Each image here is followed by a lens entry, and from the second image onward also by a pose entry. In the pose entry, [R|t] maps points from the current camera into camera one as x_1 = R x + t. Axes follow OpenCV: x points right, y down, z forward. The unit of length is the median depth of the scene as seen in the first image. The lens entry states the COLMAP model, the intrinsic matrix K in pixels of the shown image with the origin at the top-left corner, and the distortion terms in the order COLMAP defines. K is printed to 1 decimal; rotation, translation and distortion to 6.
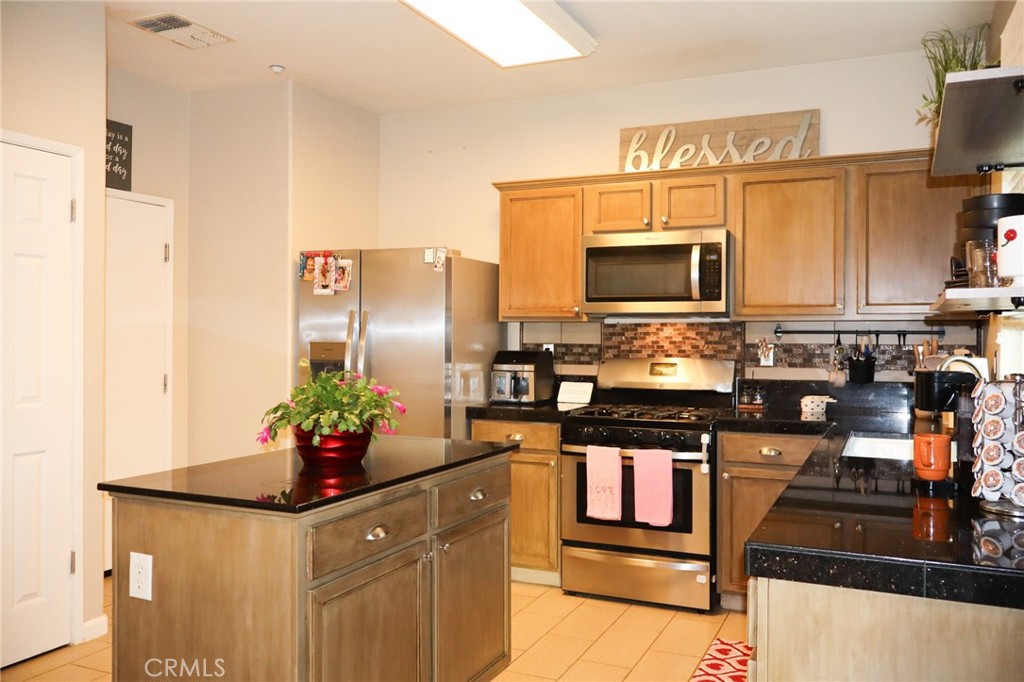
lens RADIAL K [[849.6, 0, 514.6], [0, 849.6, 338.6], [0, 0, 1]] dist [0.000562, 0.003861]
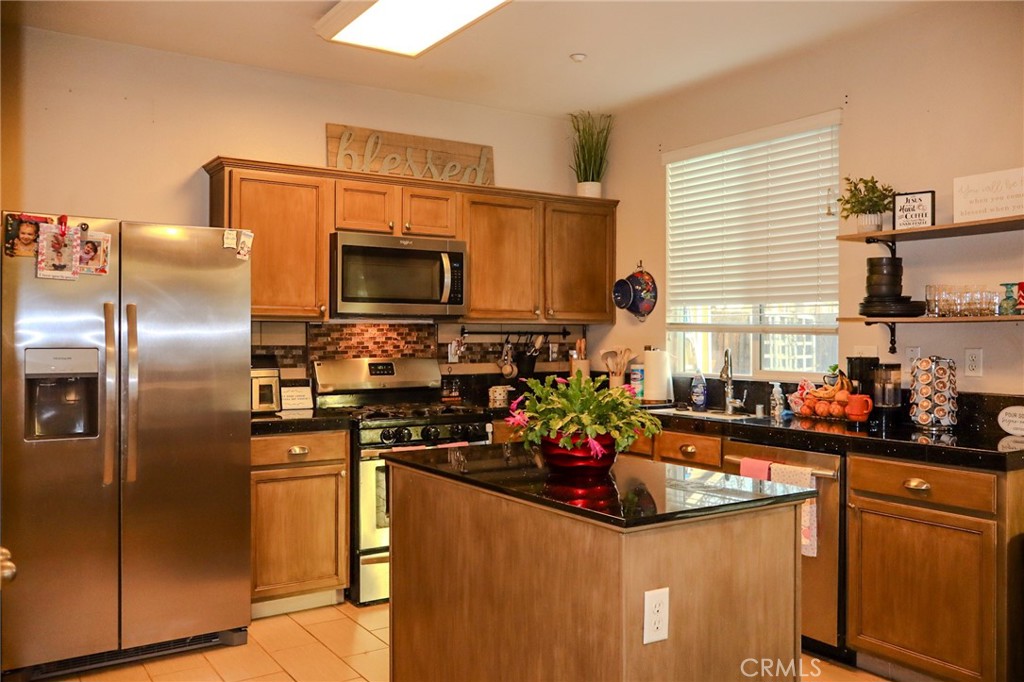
lens RADIAL K [[849.6, 0, 514.4], [0, 849.6, 339.1], [0, 0, 1]] dist [0.000562, 0.003861]
pose [[0.530548, -0.006947, 0.847627, -0.612320], [0.004499, 0.999975, 0.005380, -0.004847], [-0.847643, 0.000959, 0.530566, 0.321653]]
